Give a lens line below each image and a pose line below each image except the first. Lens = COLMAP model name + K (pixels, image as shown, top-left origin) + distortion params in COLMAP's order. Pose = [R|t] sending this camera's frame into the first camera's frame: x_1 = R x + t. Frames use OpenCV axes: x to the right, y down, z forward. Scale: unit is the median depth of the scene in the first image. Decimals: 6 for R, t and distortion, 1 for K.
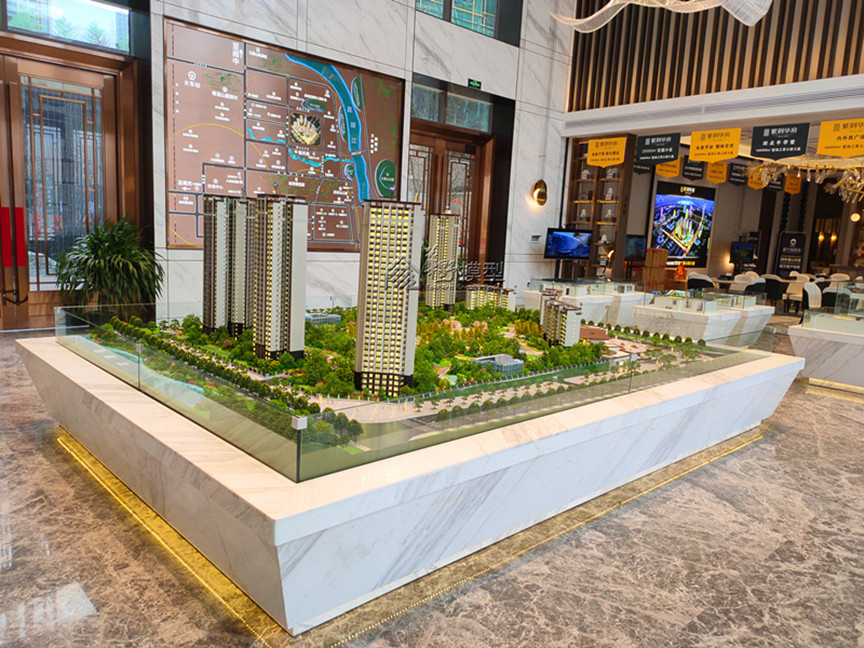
lens RADIAL K [[642.9, 0, 434.8], [0, 642.9, 323.1], [0, 0, 1]] dist [0.062113, -0.068593]
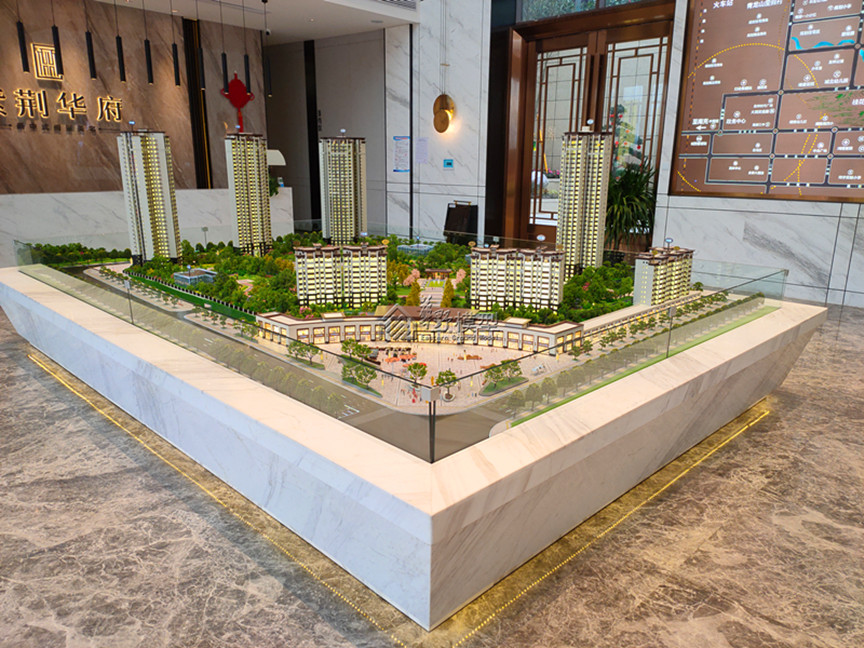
lens RADIAL K [[642.9, 0, 434.8], [0, 642.9, 323.1], [0, 0, 1]] dist [0.062113, -0.068593]
pose [[0.020836, 0.196927, -0.980197, 0.534800], [-0.153827, 0.969367, 0.191482, -0.058525], [0.987878, 0.146791, 0.050490, 0.611987]]
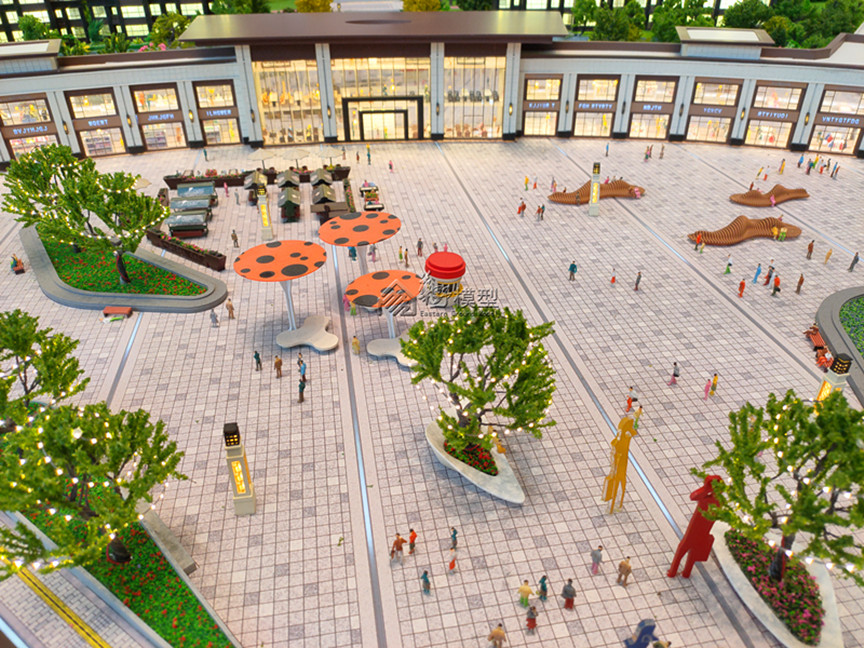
lens RADIAL K [[642.9, 0, 434.8], [0, 642.9, 323.1], [0, 0, 1]] dist [0.062113, -0.068593]
pose [[0.197847, 0.477741, -0.855932, 0.267566], [-0.127122, 0.878324, 0.460855, 0.003472], [0.971955, 0.017629, 0.234505, 0.609826]]
